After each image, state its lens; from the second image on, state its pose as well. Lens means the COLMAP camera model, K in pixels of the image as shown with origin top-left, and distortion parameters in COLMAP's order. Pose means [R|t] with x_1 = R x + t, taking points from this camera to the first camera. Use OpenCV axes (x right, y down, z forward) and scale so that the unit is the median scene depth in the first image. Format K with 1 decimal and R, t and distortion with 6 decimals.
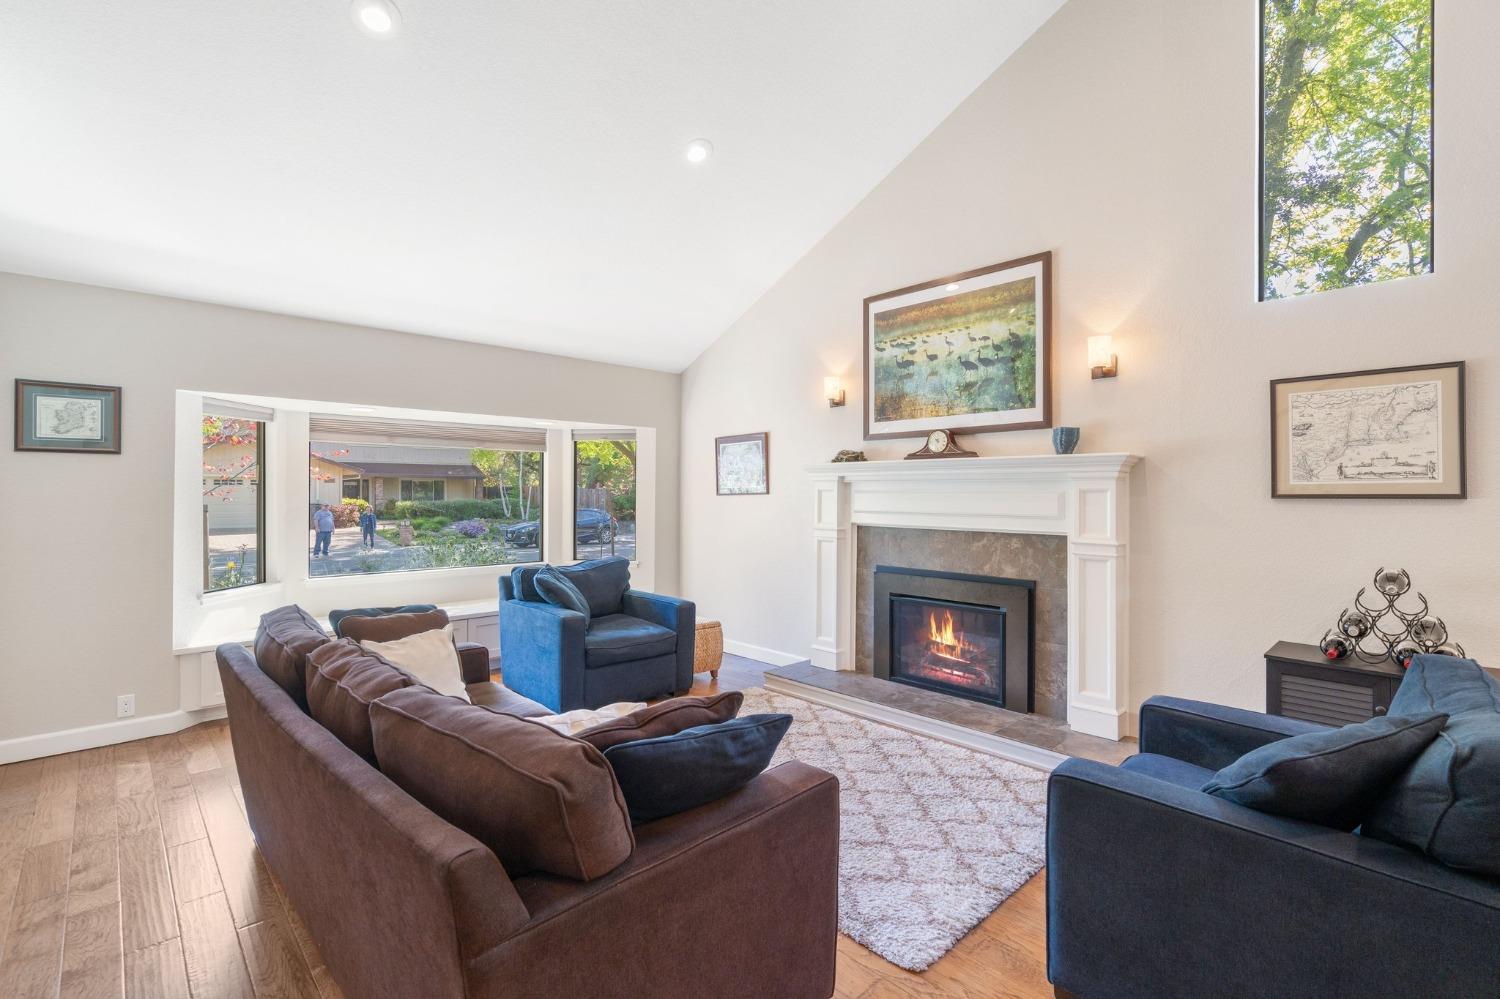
lens RADIAL K [[682.6, 0, 751.3], [0, 682.6, 489.5], [0, 0, 1]] dist [-0.004168, 0.003541]
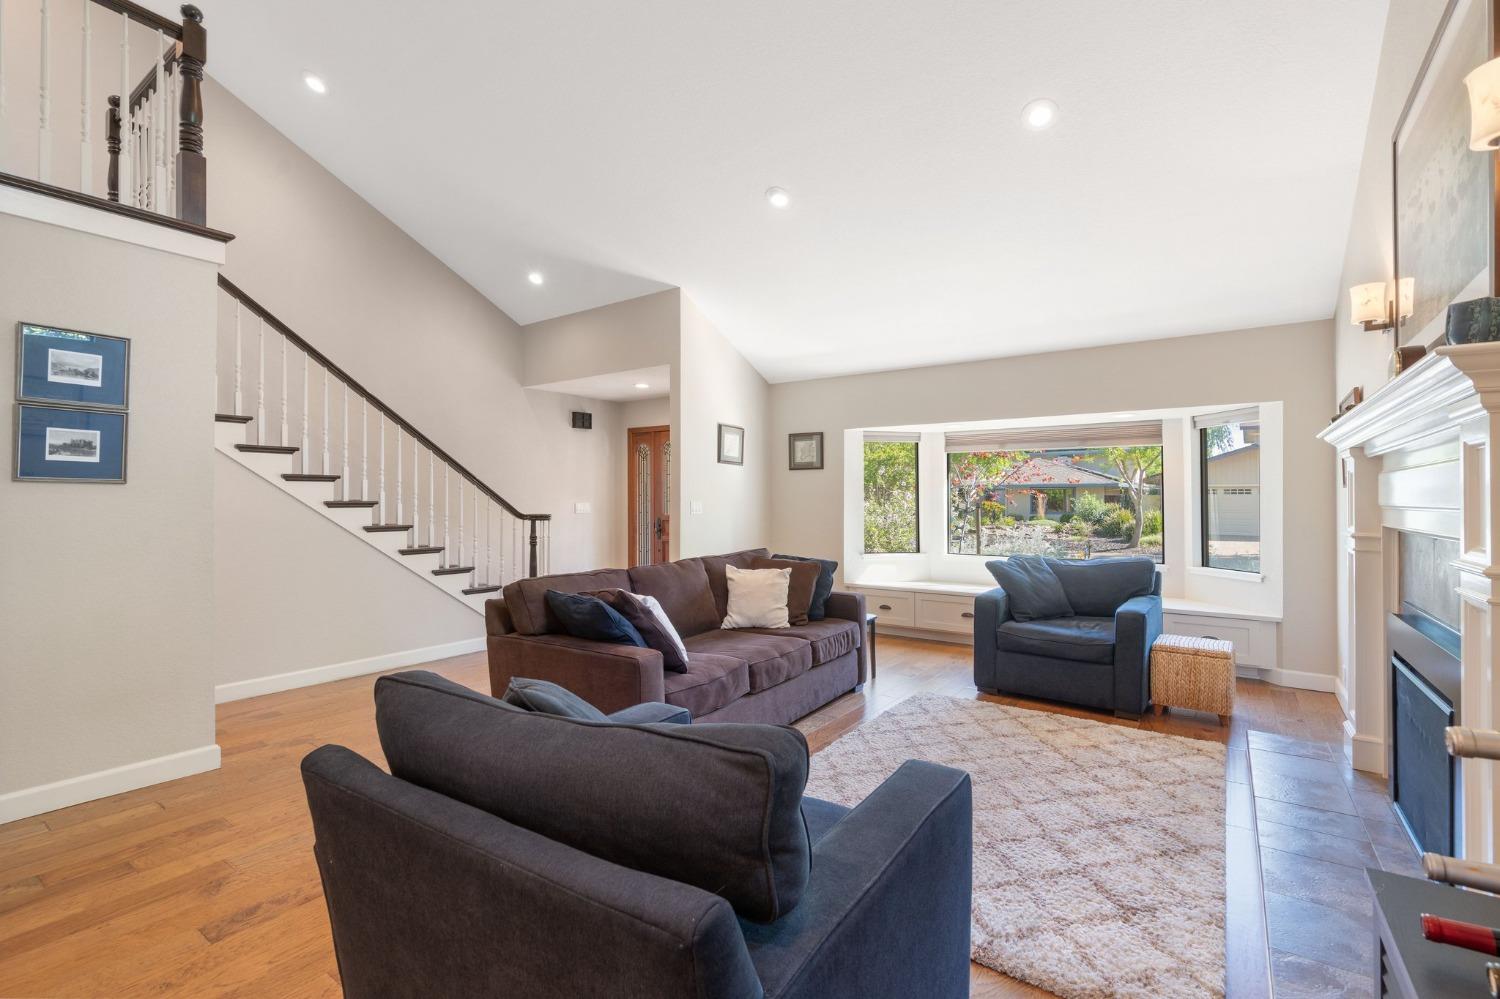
lens RADIAL K [[682.6, 0, 758.4], [0, 682.6, 497.4], [0, 0, 1]] dist [-0.004168, 0.003541]
pose [[0.201026, -0.005794, -0.979569, 0.703255], [0.002674, 0.999982, -0.005365, 0.028209], [0.979582, -0.001541, 0.201038, 0.404917]]
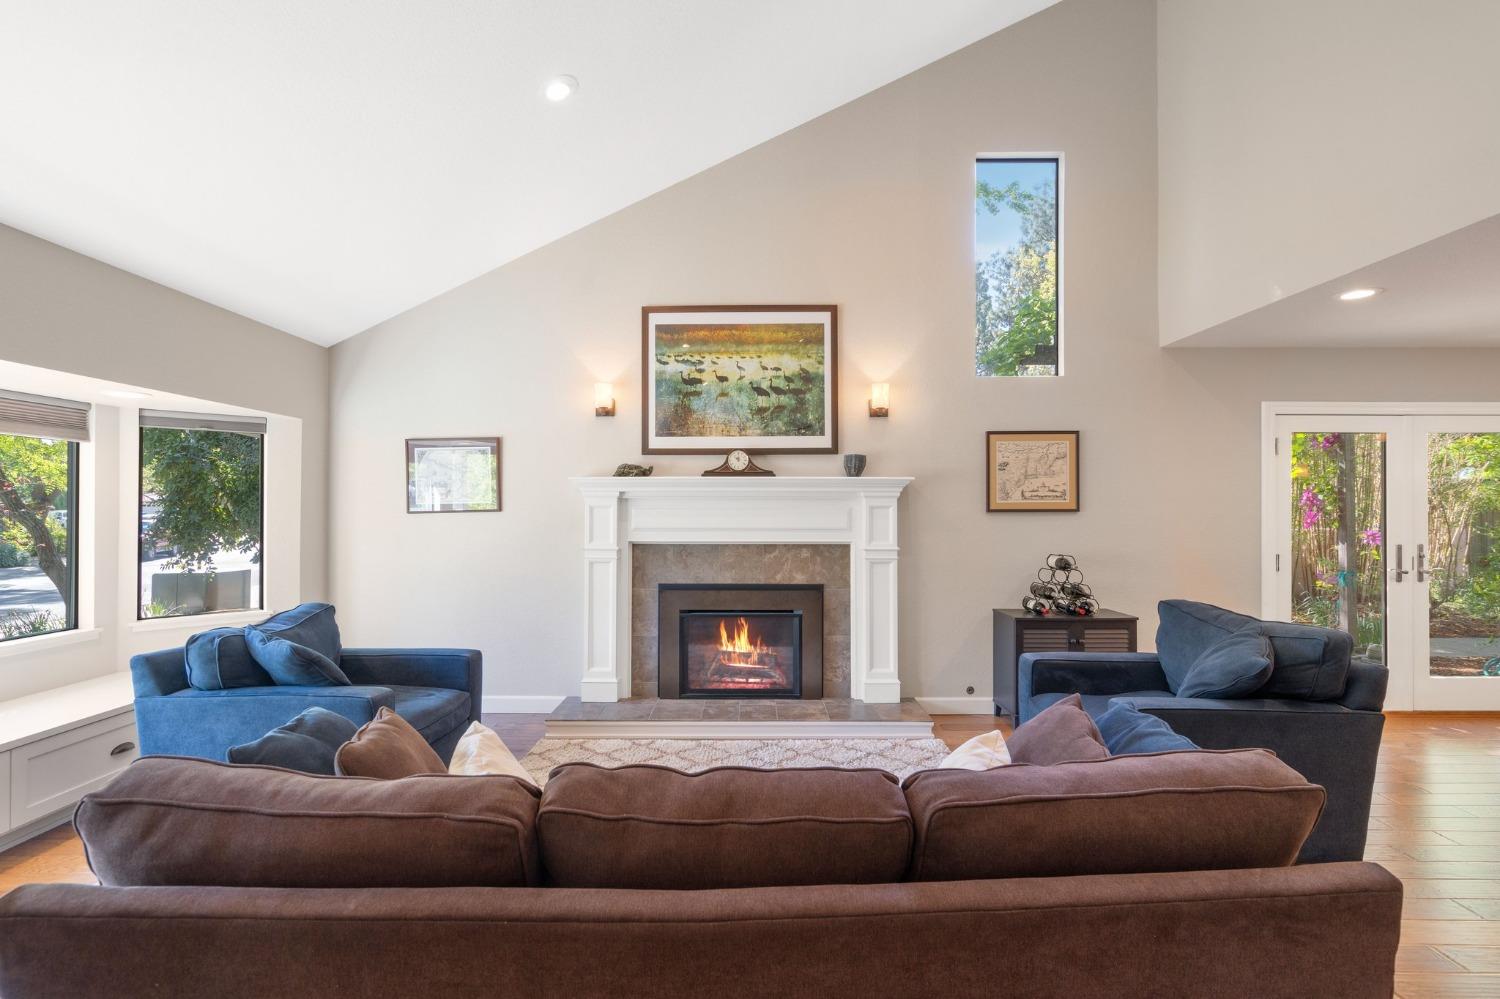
lens RADIAL K [[682.6, 0, 758.2], [0, 682.6, 506.0], [0, 0, 1]] dist [-0.004168, 0.003541]
pose [[0.695760, 0.000939, 0.718273, -0.465430], [-0.000683, 1.000000, -0.000646, 0.000821], [-0.718274, -0.000041, 0.695761, 0.248201]]
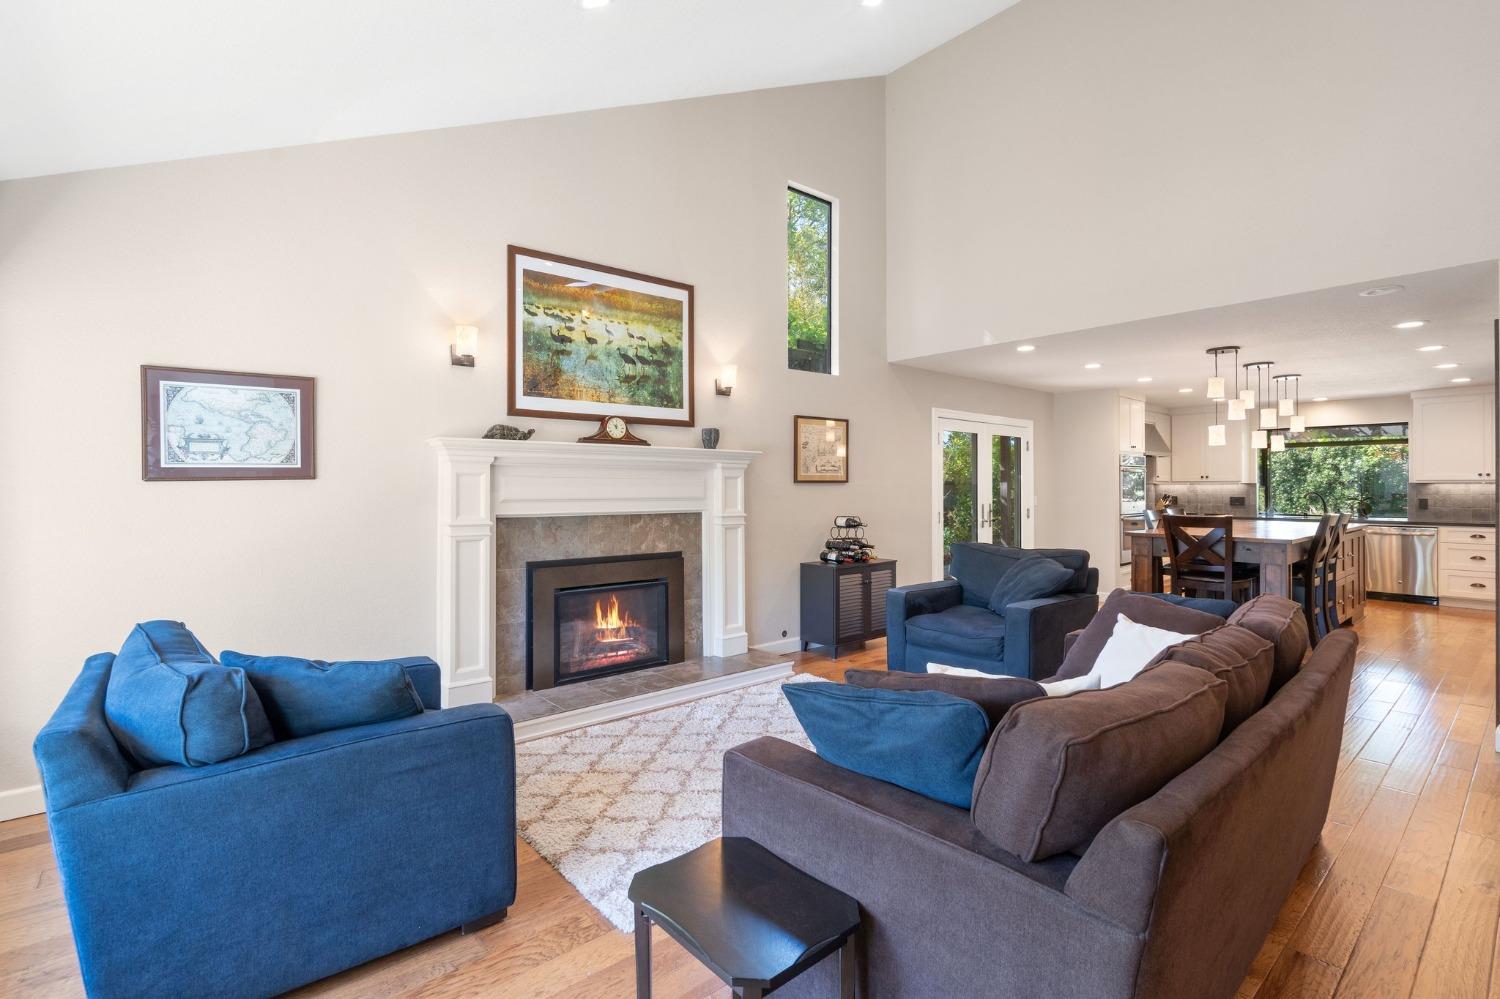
lens RADIAL K [[682.6, 0, 749.3], [0, 682.6, 483.8], [0, 0, 1]] dist [-0.004168, 0.003541]
pose [[0.067307, 0.003044, 0.997728, -0.733876], [-0.002514, 0.999993, -0.002881, 0.015620], [-0.997729, -0.002314, 0.067314, 0.740914]]
